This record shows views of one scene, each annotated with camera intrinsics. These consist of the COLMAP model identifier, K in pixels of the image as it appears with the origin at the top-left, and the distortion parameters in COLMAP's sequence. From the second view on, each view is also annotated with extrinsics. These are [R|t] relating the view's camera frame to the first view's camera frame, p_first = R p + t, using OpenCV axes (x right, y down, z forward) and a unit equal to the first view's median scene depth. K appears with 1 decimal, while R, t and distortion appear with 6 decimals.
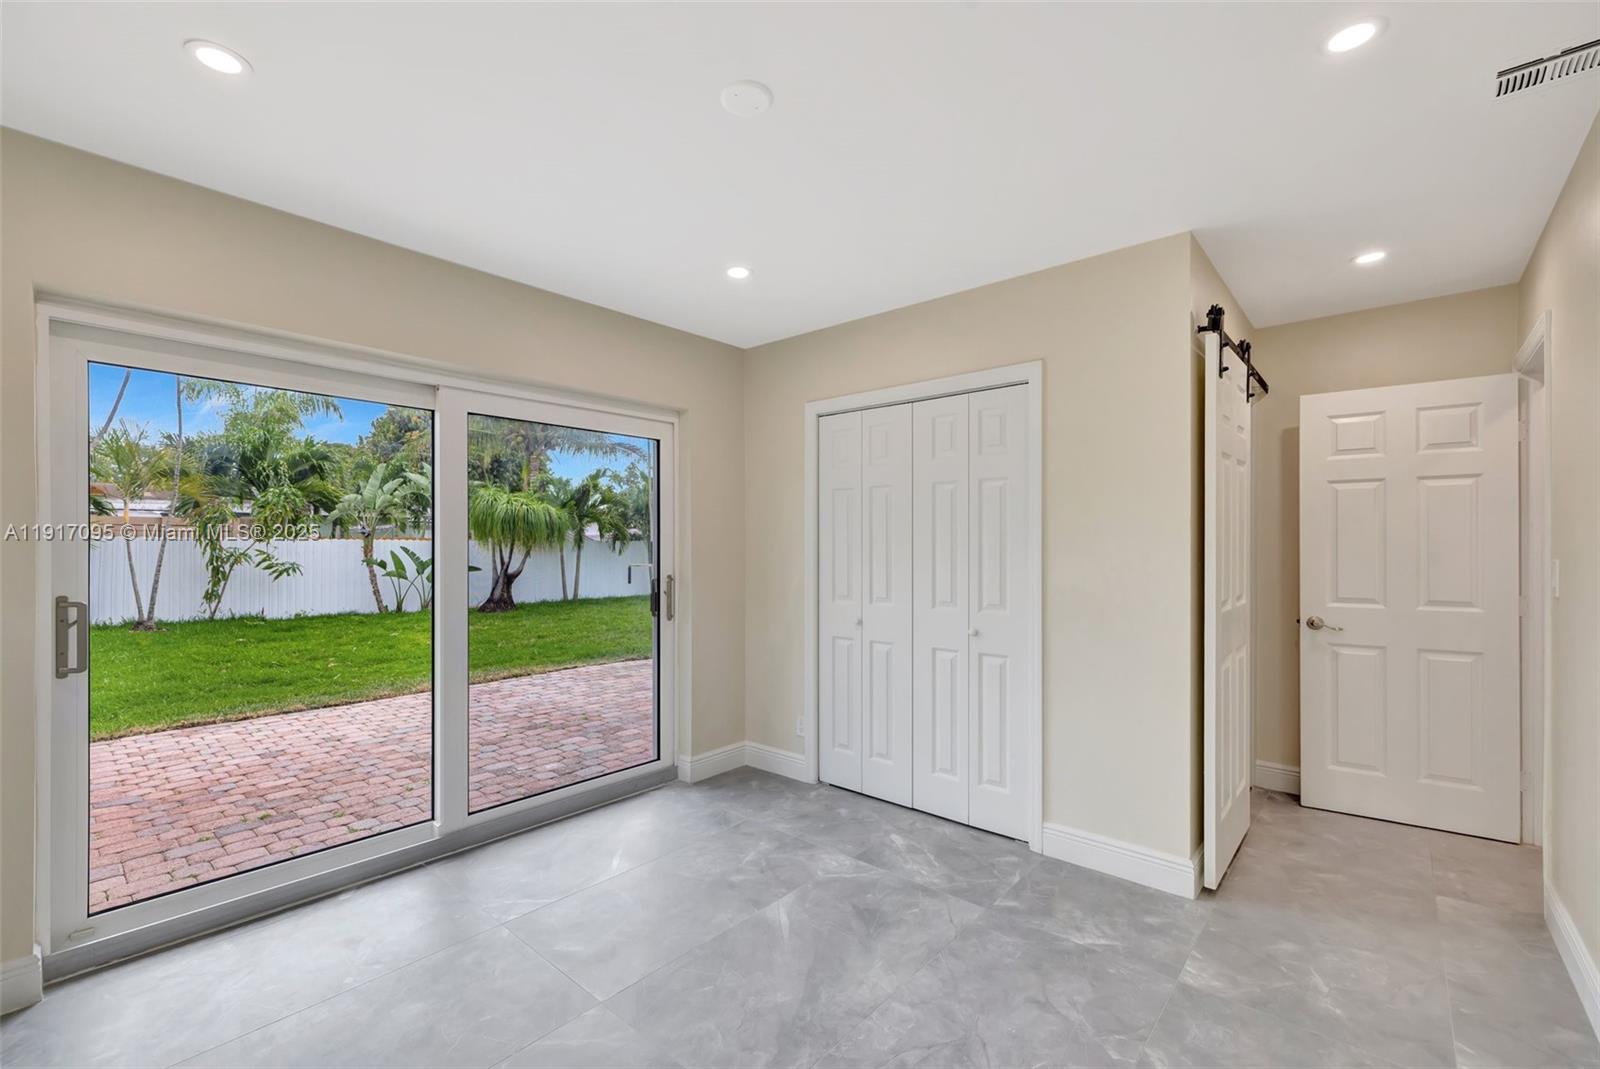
lens RADIAL K [[669.6, 0, 781.1], [0, 669.6, 530.7], [0, 0, 1]] dist [0.001535, 0.000373]
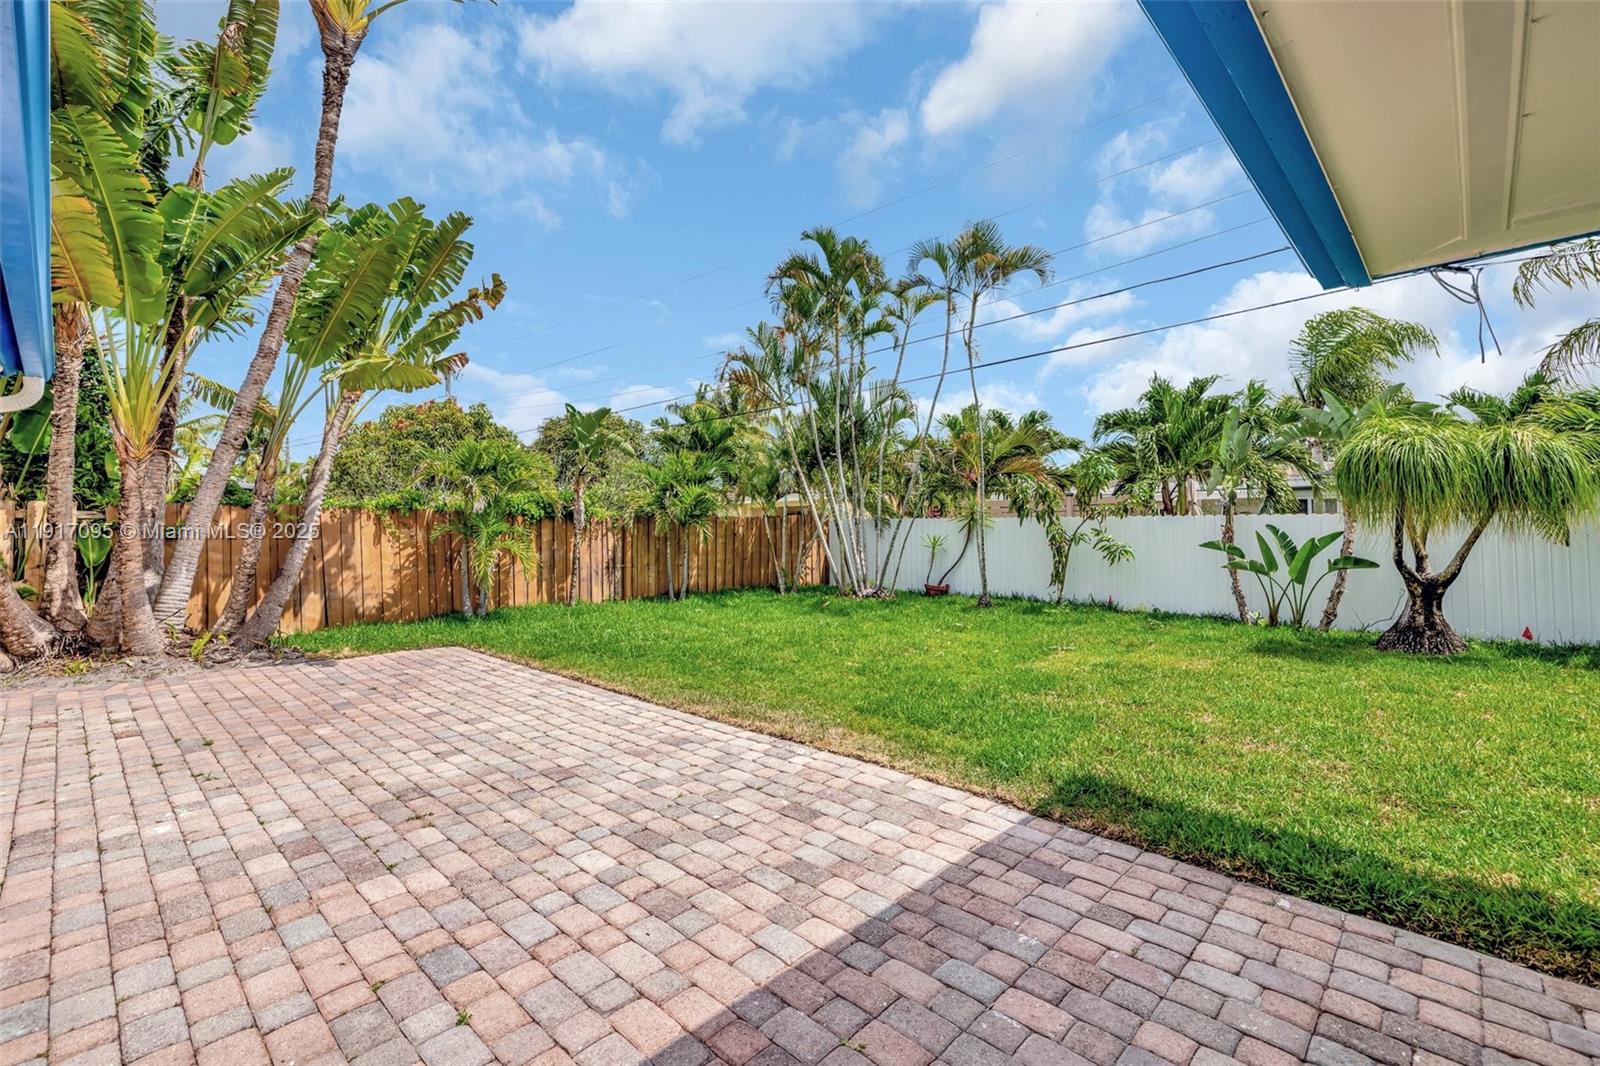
lens RADIAL K [[692.4, 0, 794.9], [0, 692.4, 542.4], [0, 0, 1]] dist [-0.001949, -0.000032]
pose [[-0.021576, 0.013621, -0.999674, 0.389994], [0.030009, 0.999465, 0.012971, 0.061020], [0.999317, -0.029719, -0.021973, 1.789211]]
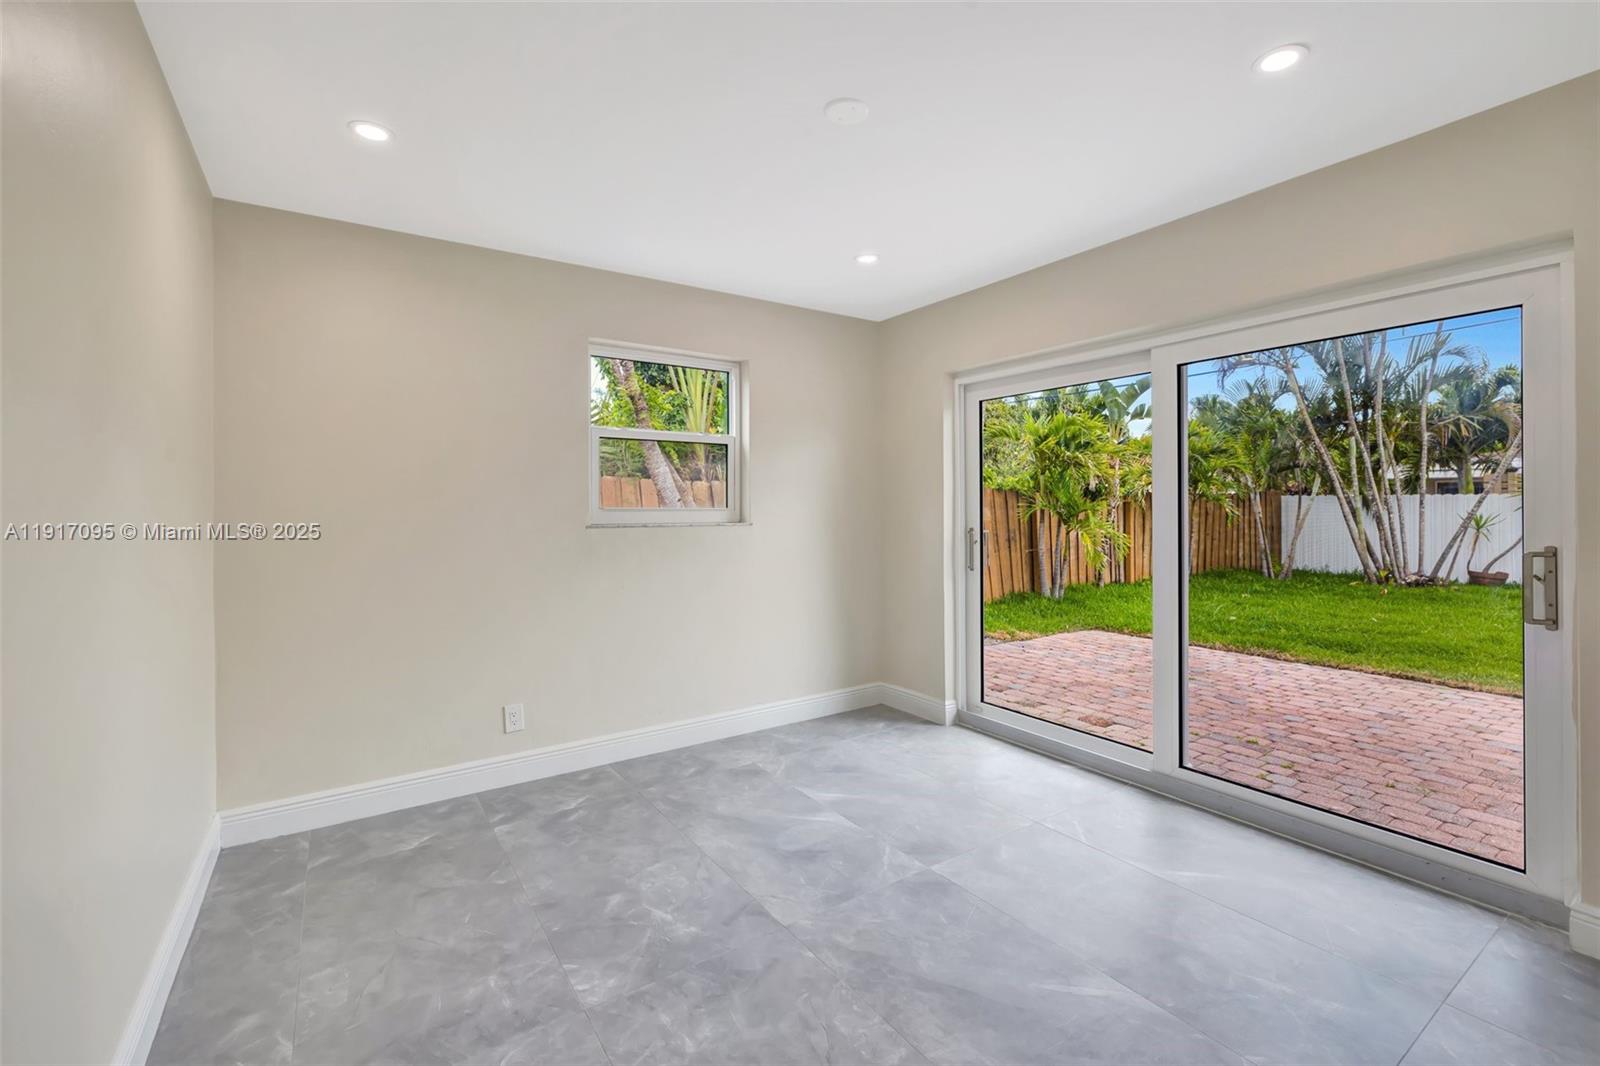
lens RADIAL K [[681.9, 0, 834.9], [0, 681.9, 539.3], [0, 0, 1]] dist [-0.000623, -0.000045]
pose [[-0.197090, 0.042498, -0.979464, 0.412072], [0.024659, 0.998959, 0.038382, 0.018530], [0.980075, -0.016588, -0.197933, 0.460466]]
